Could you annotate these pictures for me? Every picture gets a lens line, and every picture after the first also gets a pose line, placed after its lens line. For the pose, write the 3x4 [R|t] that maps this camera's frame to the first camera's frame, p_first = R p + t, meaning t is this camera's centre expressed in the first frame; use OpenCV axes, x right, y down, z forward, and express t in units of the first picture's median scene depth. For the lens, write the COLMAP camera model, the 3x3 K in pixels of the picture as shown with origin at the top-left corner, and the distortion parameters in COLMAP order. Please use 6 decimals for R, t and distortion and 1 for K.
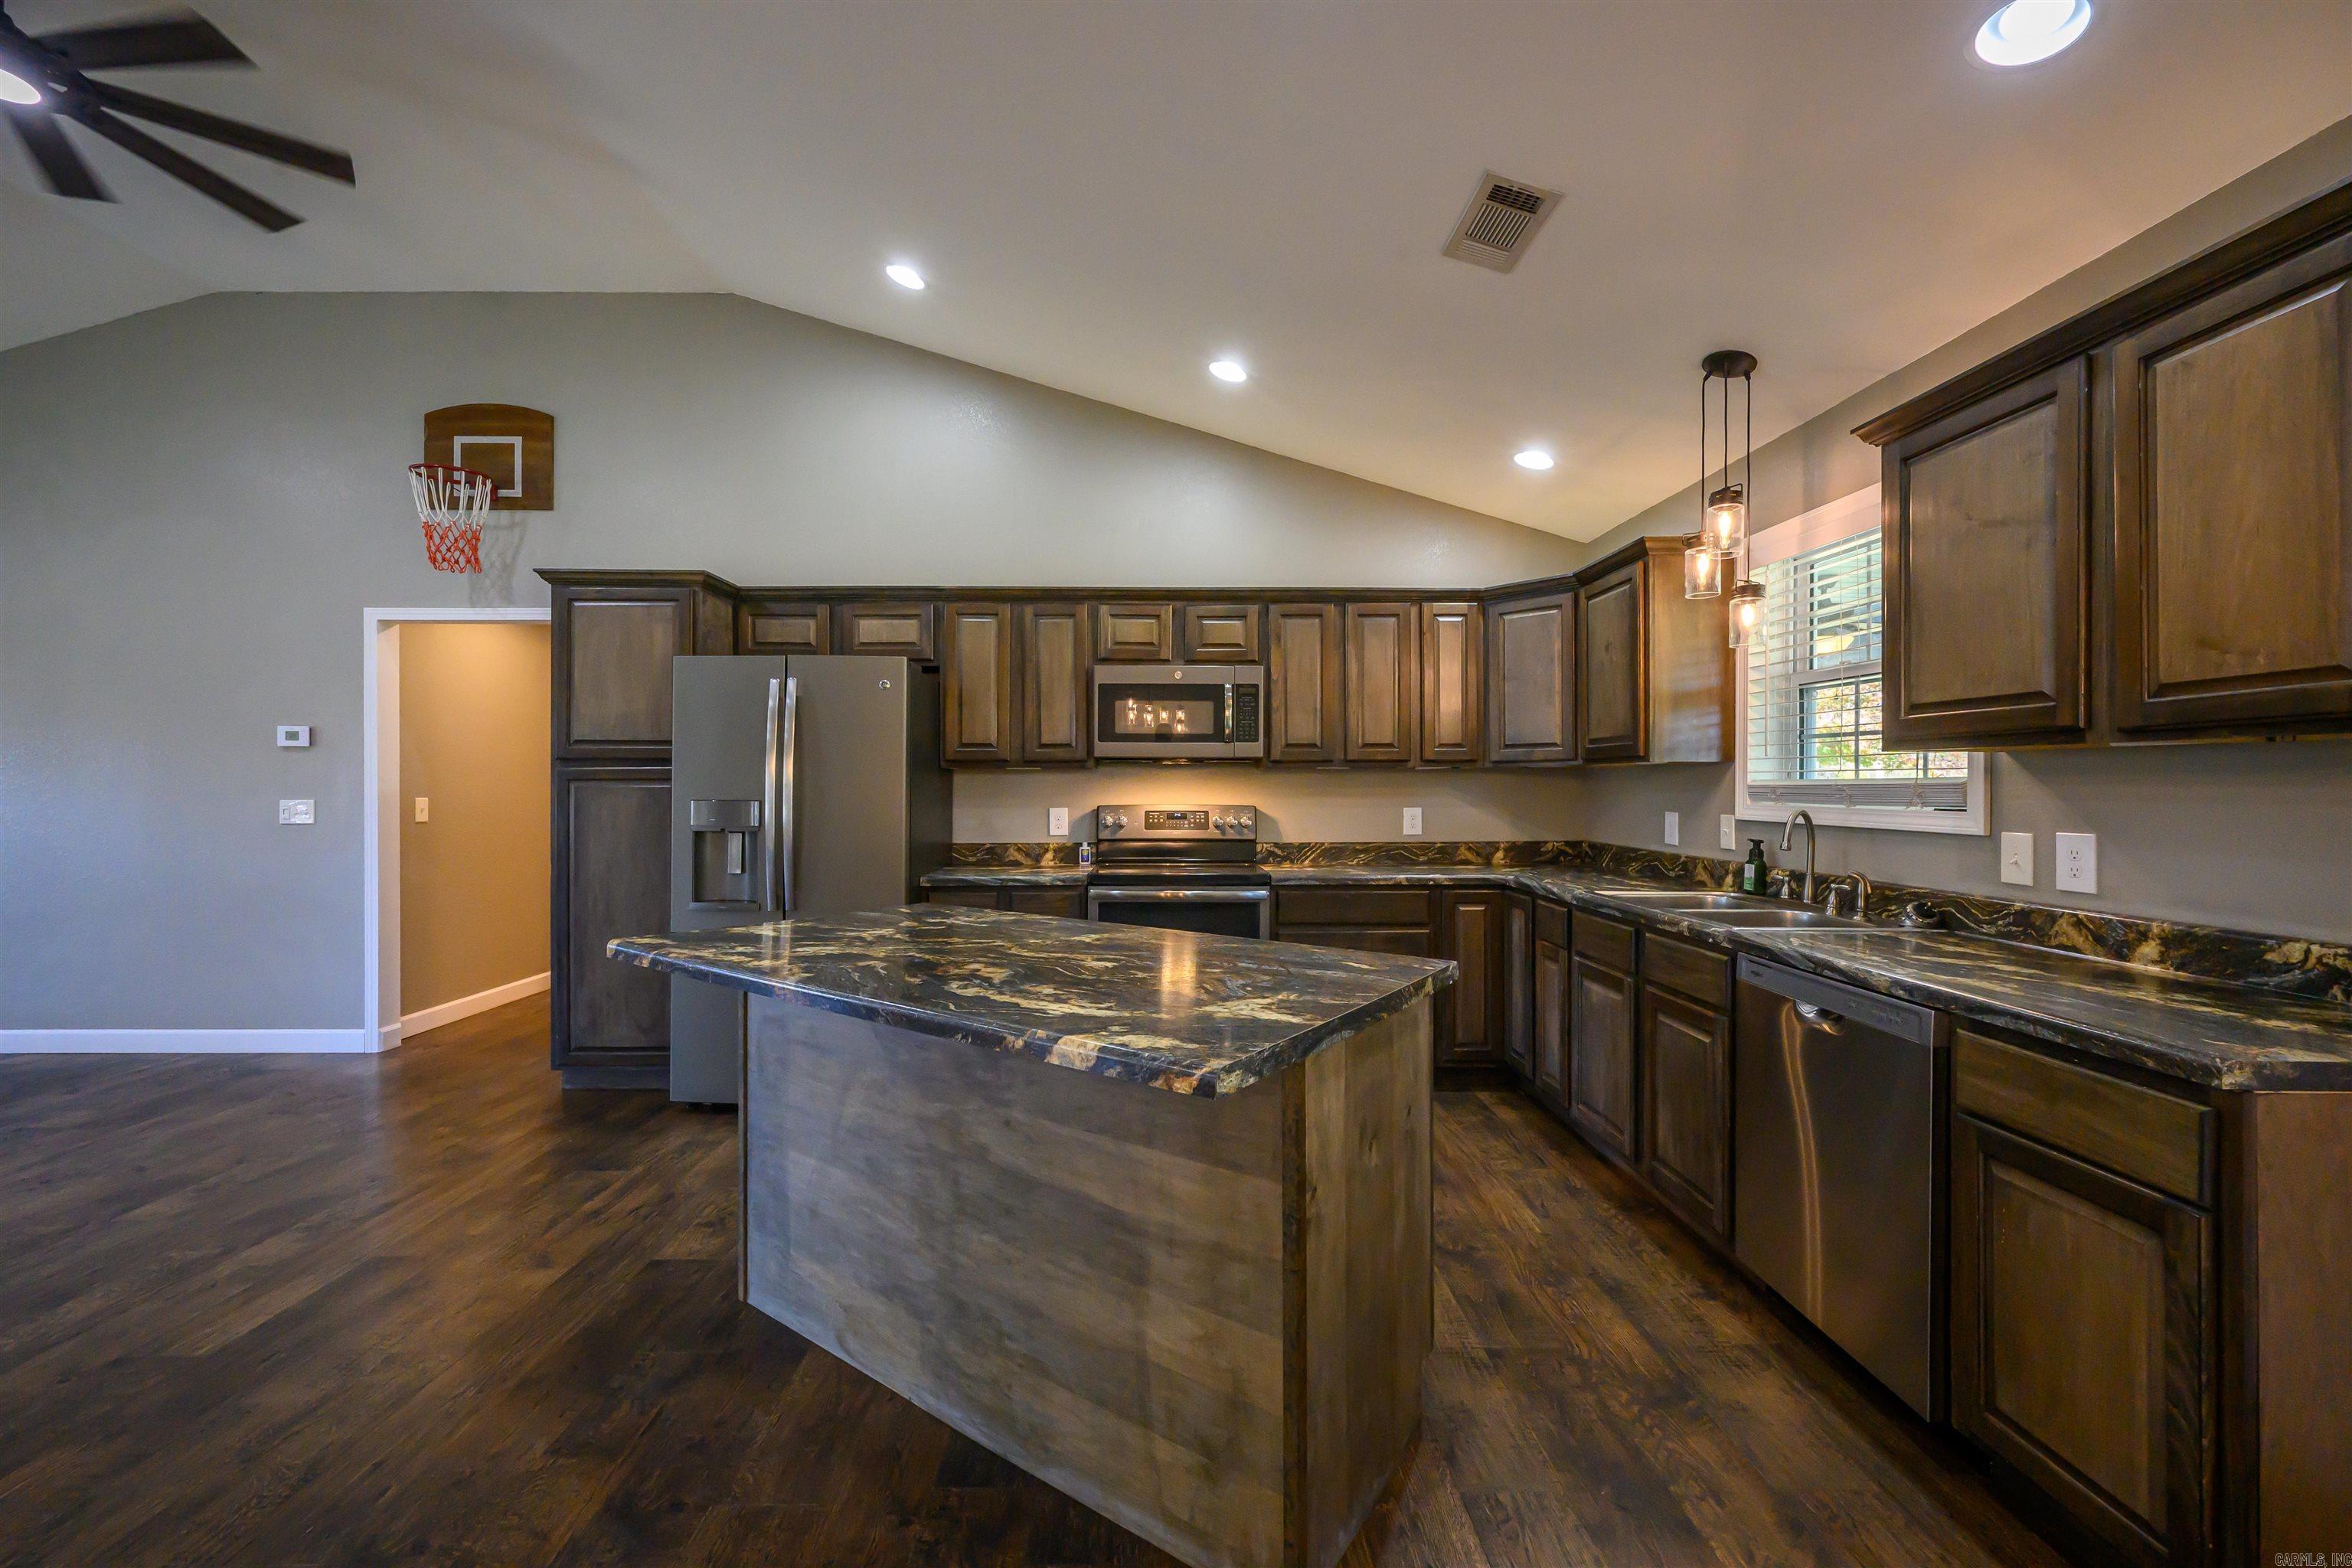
lens RADIAL K [[904.7, 0, 1171.4], [0, 904.7, 780.3], [0, 0, 1]] dist [0.000301, -0.000338]
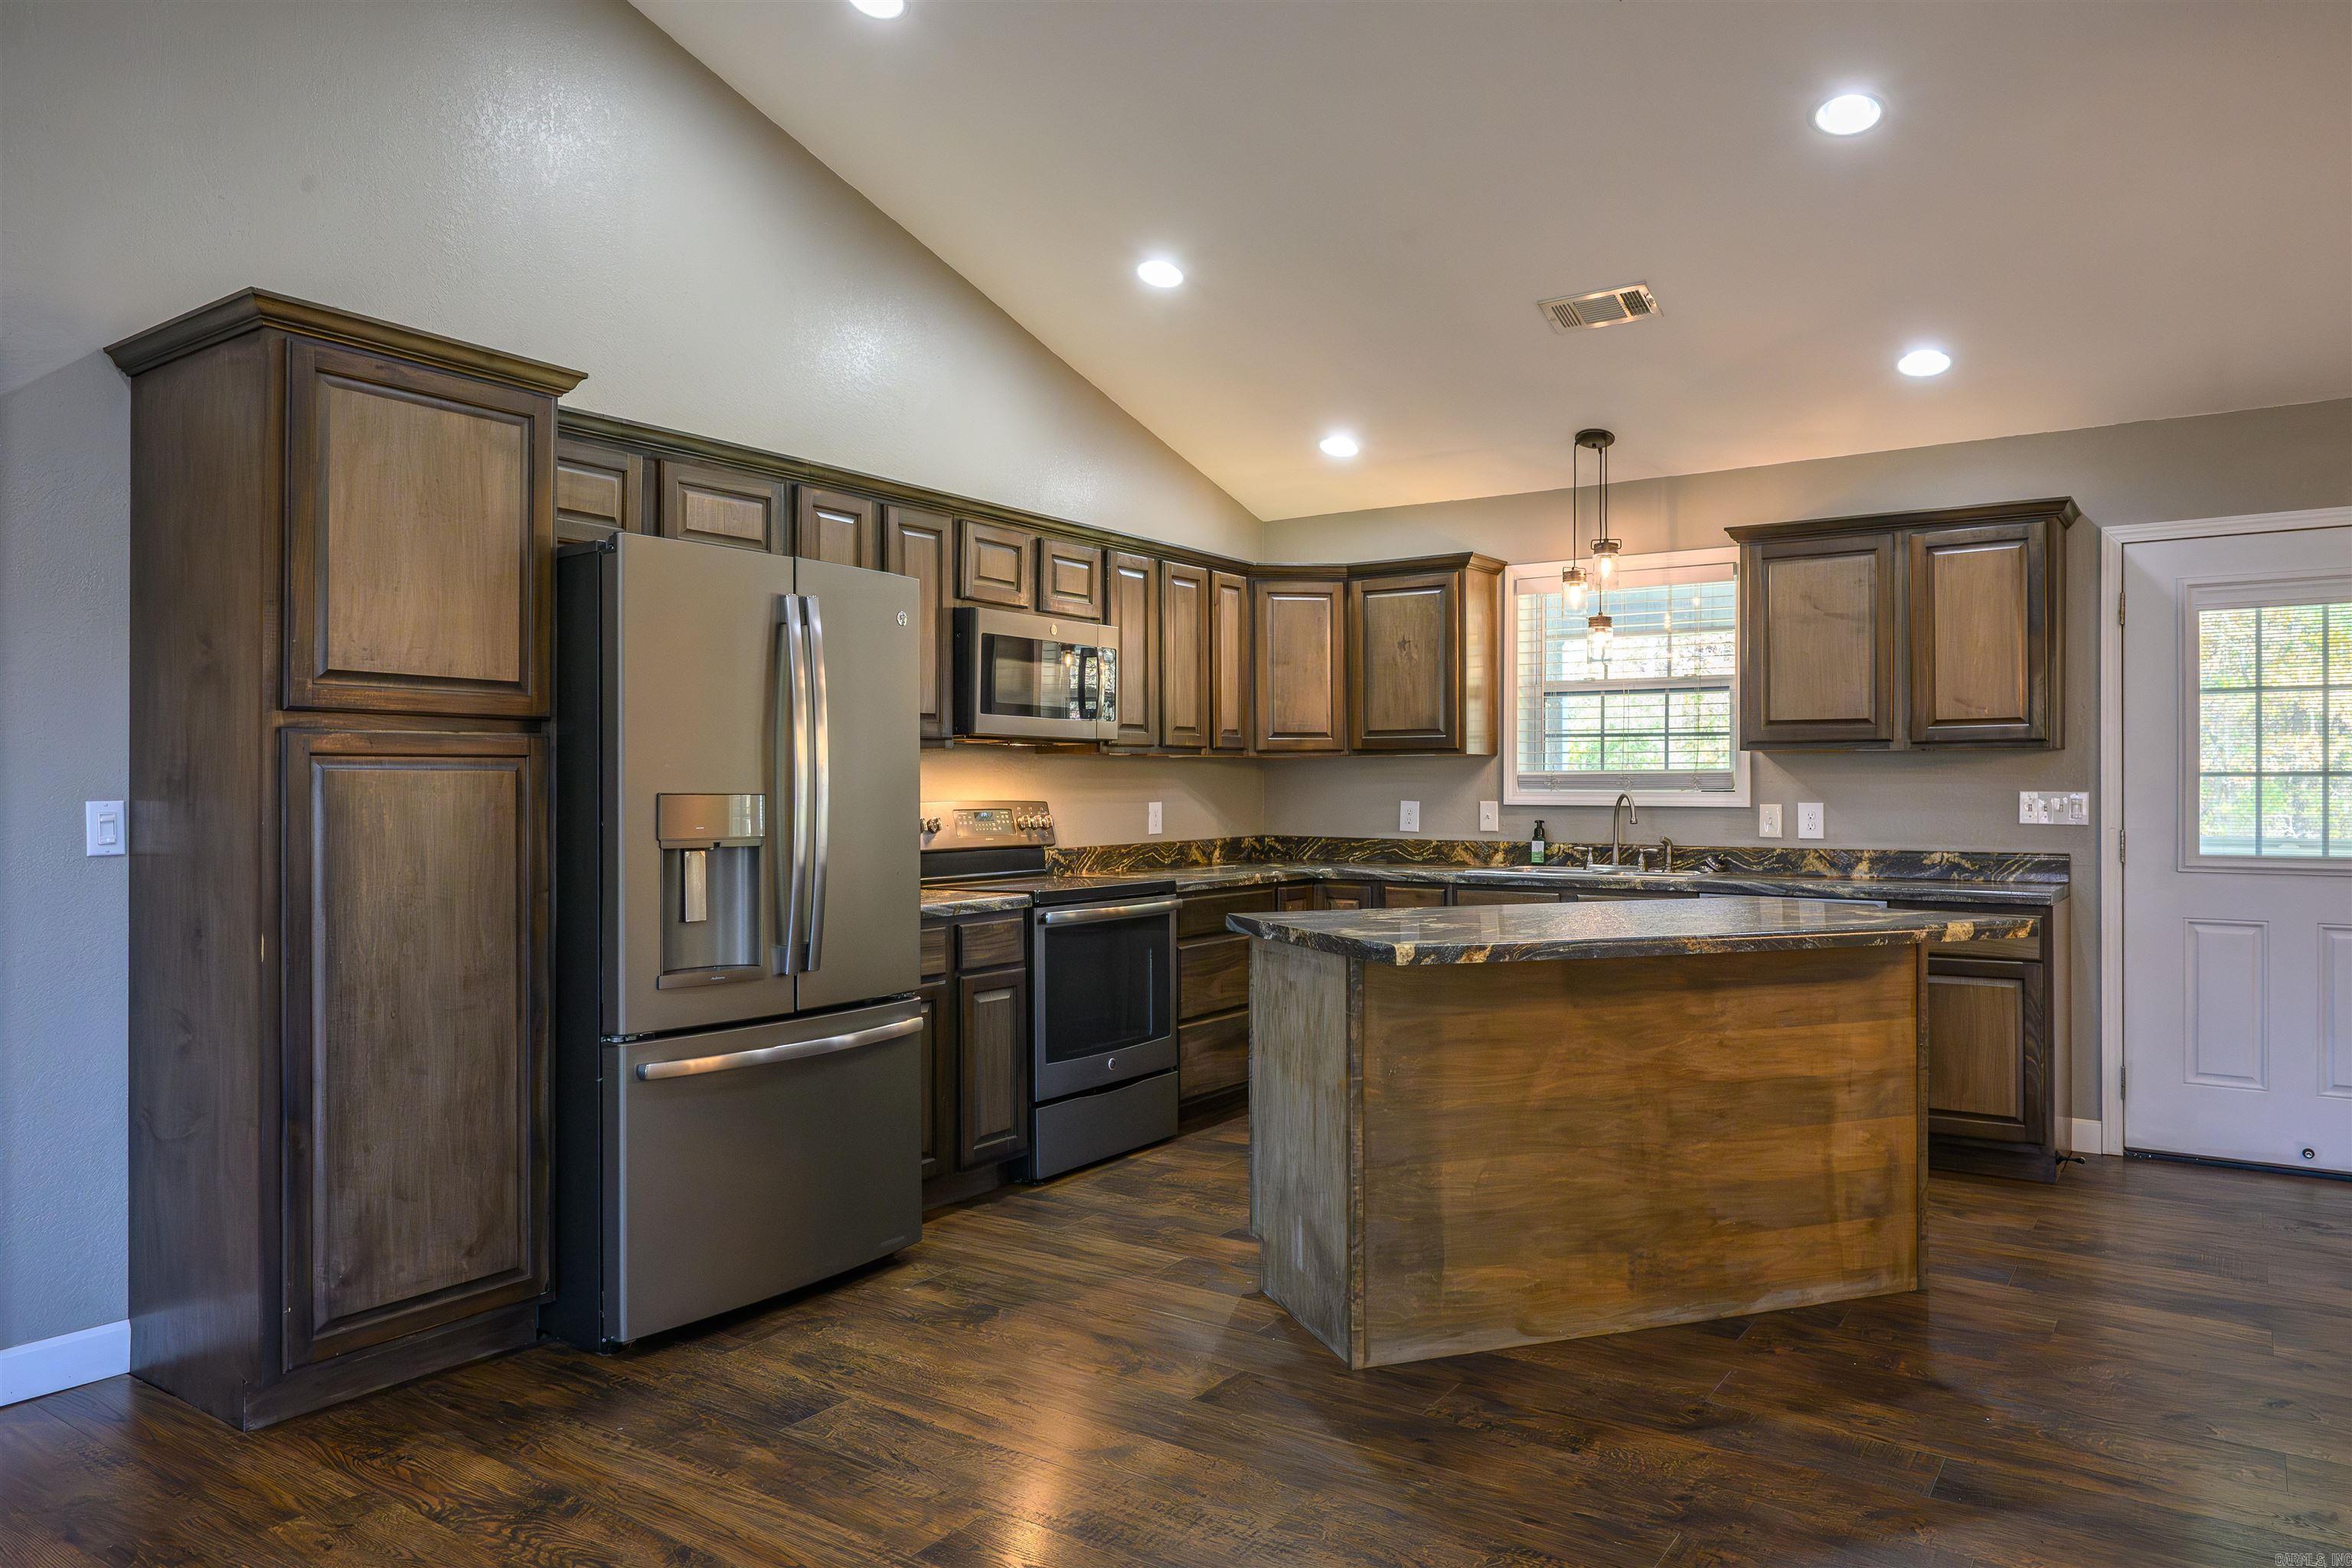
lens RADIAL K [[1473.2, 0, 1176.0], [0, 1473.2, 784.0], [0, 0, 1]] dist [0.001178, 0.001213]
pose [[0.593649, 0.000106, 0.804724, -1.431673], [-0.002798, 0.999994, 0.001932, 0.017439], [-0.804719, -0.003398, 0.593646, 0.265334]]
